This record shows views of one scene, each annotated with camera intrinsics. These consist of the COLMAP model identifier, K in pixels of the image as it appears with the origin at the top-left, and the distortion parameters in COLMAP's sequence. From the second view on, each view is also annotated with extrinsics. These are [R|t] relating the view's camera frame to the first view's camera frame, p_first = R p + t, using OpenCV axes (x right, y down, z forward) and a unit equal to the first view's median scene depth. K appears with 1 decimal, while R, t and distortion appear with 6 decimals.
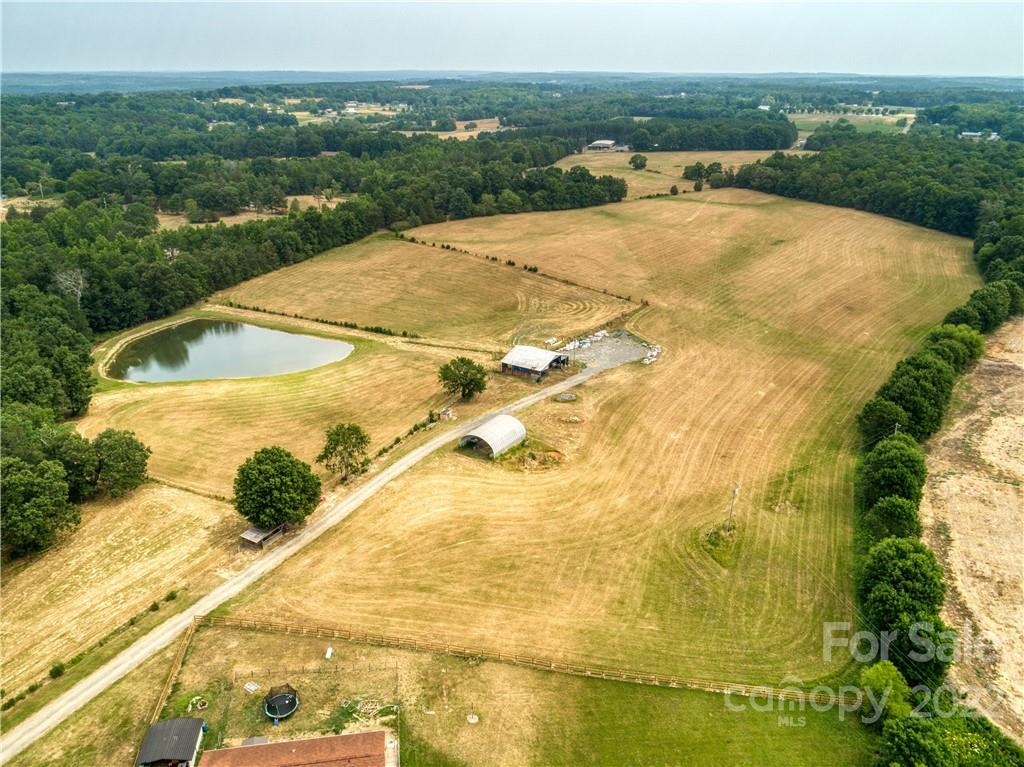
lens RADIAL K [[772.5, 0, 506.2], [0, 772.5, 379.4], [0, 0, 1]] dist [-0.021980, 0.008899]
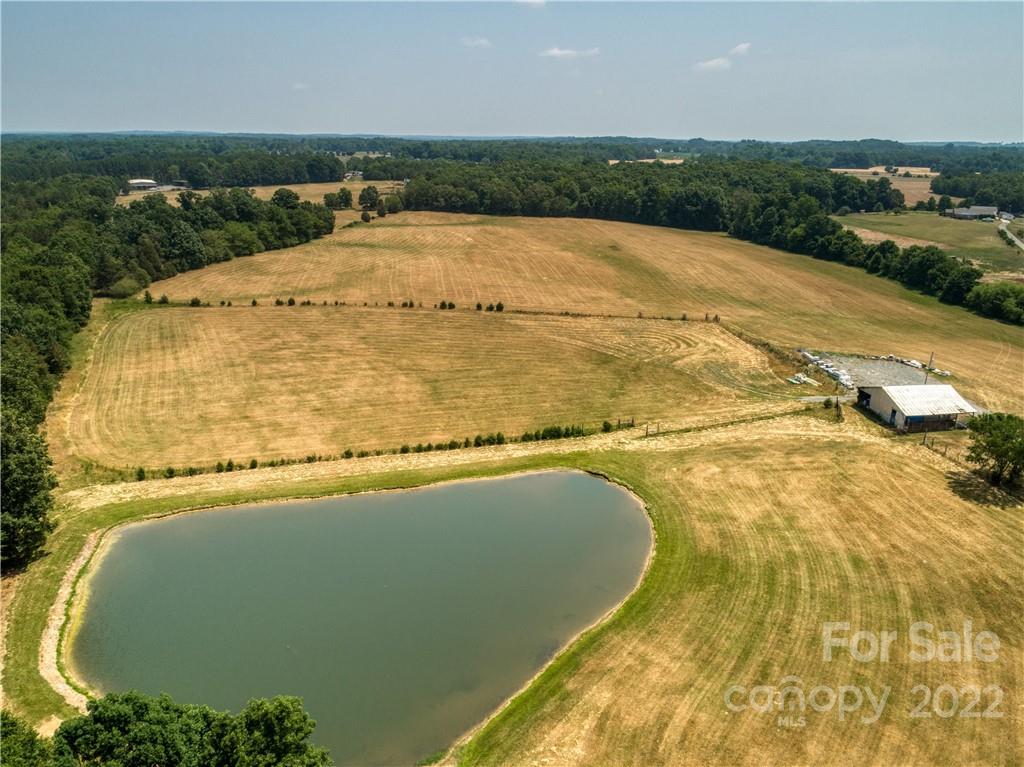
lens RADIAL K [[772.5, 0, 509.7], [0, 772.5, 384.2], [0, 0, 1]] dist [-0.021980, 0.008899]
pose [[0.724035, -0.205307, 0.658500, -0.428632], [0.246310, 0.968689, 0.031194, -0.097615], [-0.644286, 0.139610, 0.751934, 0.504053]]
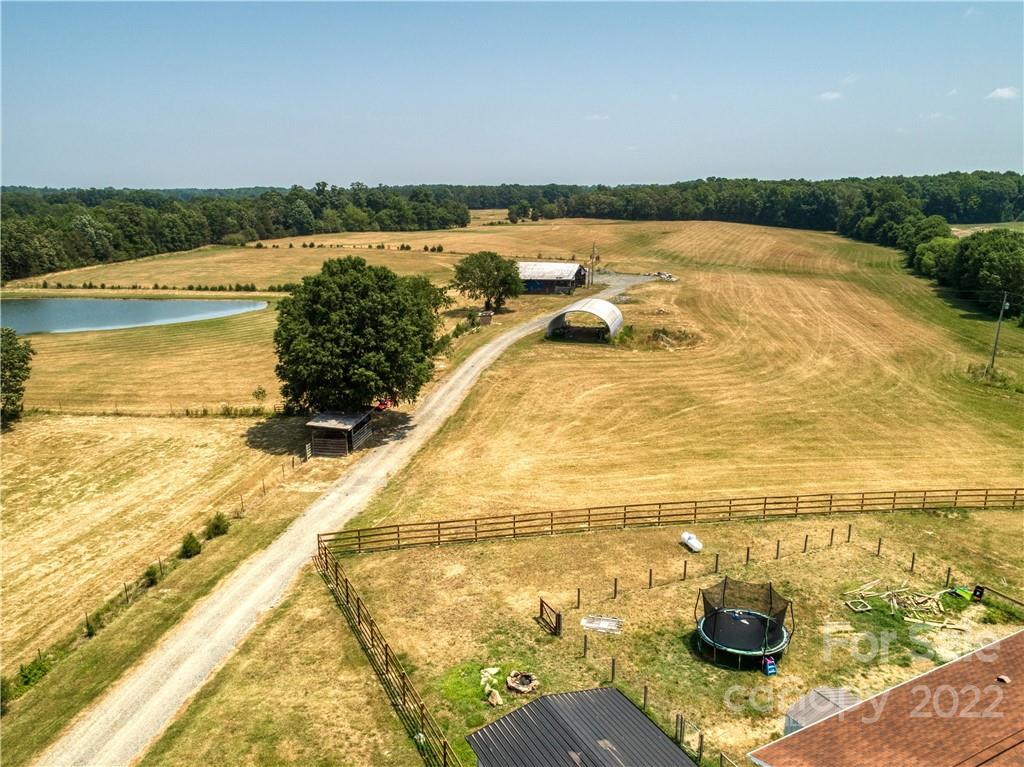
lens RADIAL K [[772.5, 0, 507.8], [0, 772.5, 393.5], [0, 0, 1]] dist [-0.021980, 0.008899]
pose [[0.948879, -0.087411, 0.303296, -0.162834], [0.124072, 0.986834, -0.103757, 0.109633], [-0.290233, 0.136083, 0.947231, 0.217877]]
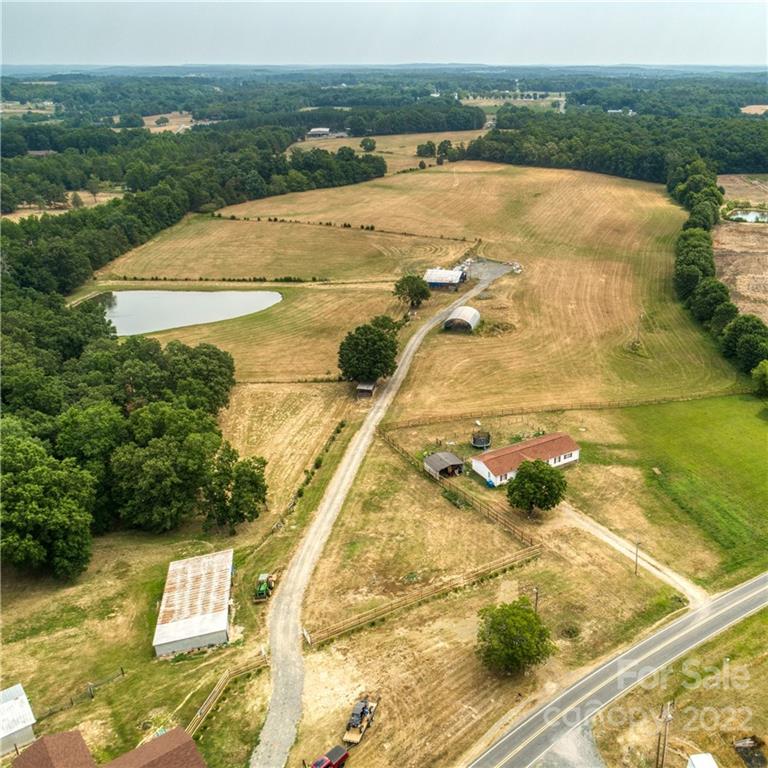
lens RADIAL K [[770.8, 0, 503.0], [0, 770.8, 392.1], [0, 0, 1]] dist [-0.017329, 0.000000]
pose [[0.909749, -0.166500, 0.380308, -0.280374], [0.157458, 0.985992, 0.055011, 0.076299], [-0.384140, 0.009837, 0.923222, -0.178107]]
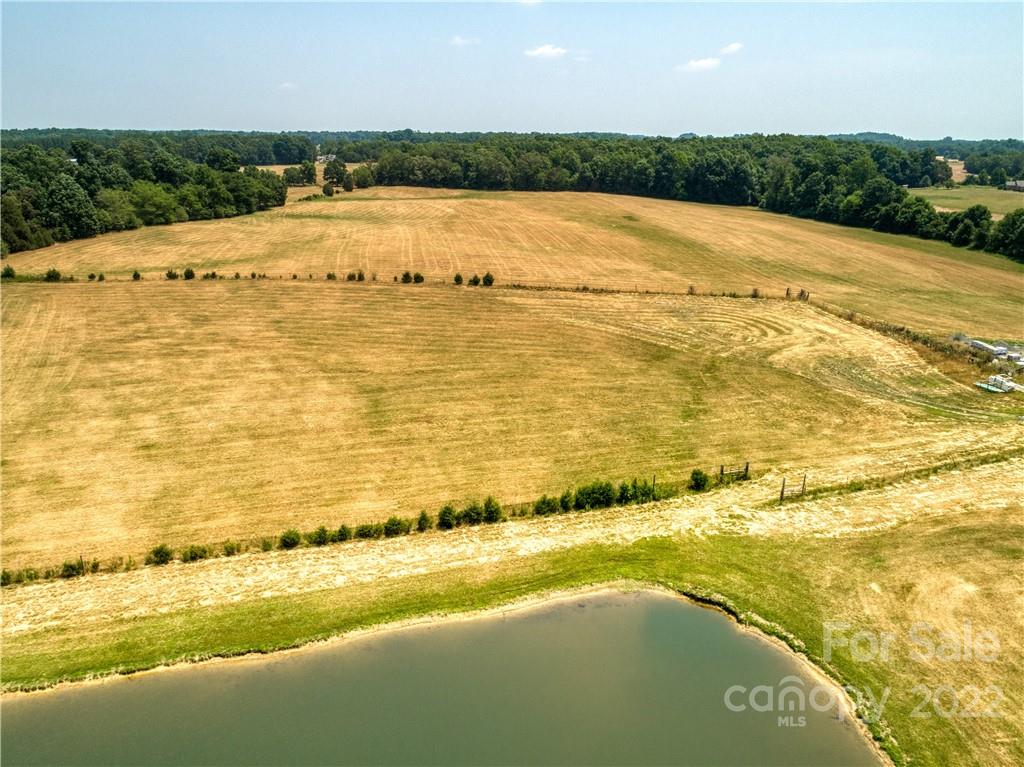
lens RADIAL K [[772.5, 0, 511.6], [0, 772.5, 388.5], [0, 0, 1]] dist [-0.021980, 0.008899]
pose [[0.710978, -0.211270, 0.670727, -0.289227], [0.249851, 0.967462, 0.039893, -0.095500], [-0.657331, 0.139219, 0.740631, 0.666815]]
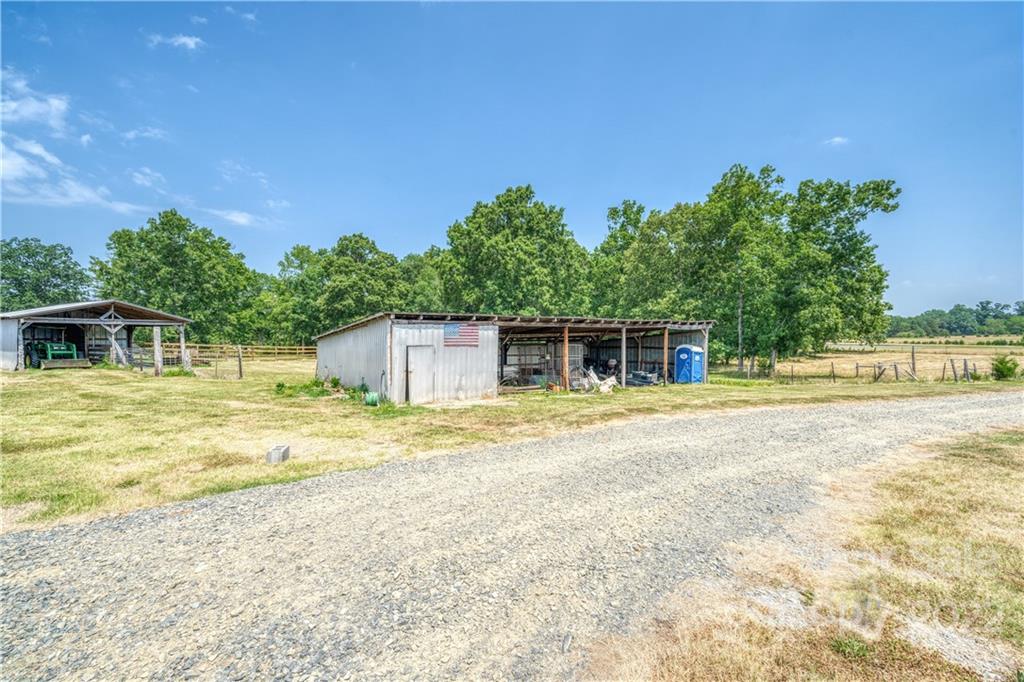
lens RADIAL K [[392.6, 0, 531.8], [0, 392.6, 337.4], [0, 0, 1]] dist [0.014017, 0.000068]
pose [[0.764376, -0.005147, -0.644750, -0.247461], [-0.232896, 0.930252, -0.283534, 0.191065], [0.601239, 0.366886, 0.709864, 0.180193]]
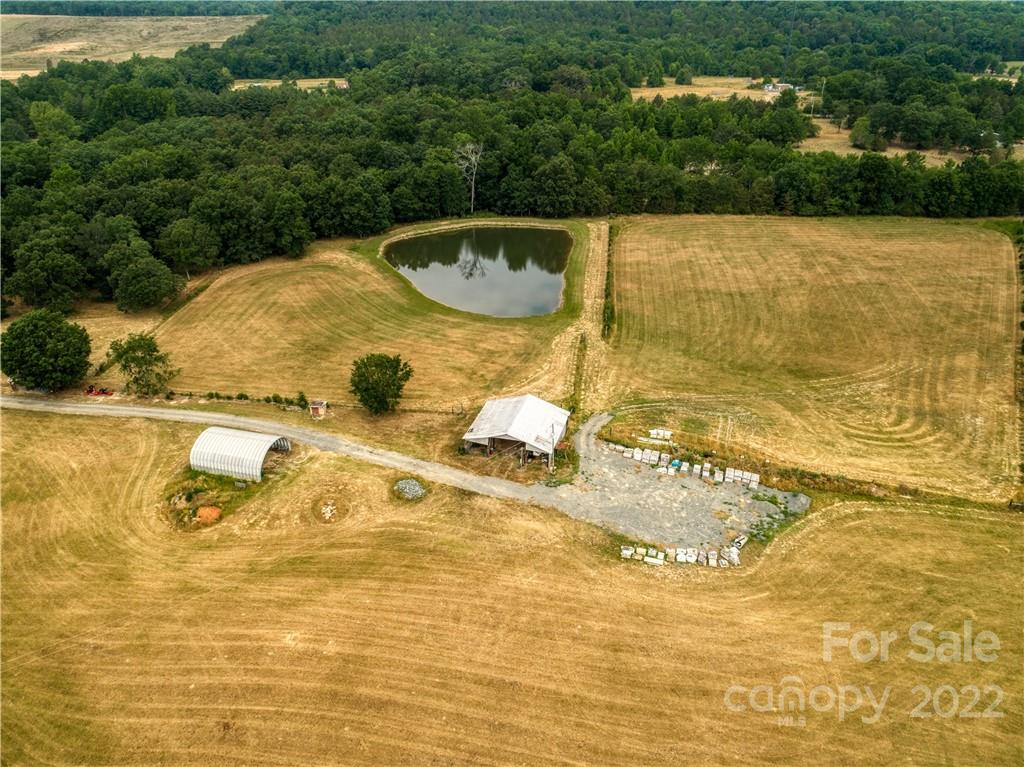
lens RADIAL K [[772.5, 0, 512.3], [0, 772.5, 382.7], [0, 0, 1]] dist [-0.021980, 0.008899]
pose [[0.333464, 0.448360, -0.829322, 0.357002], [-0.351055, 0.875464, 0.332150, -0.174646], [0.874964, 0.180378, 0.449335, 0.494490]]
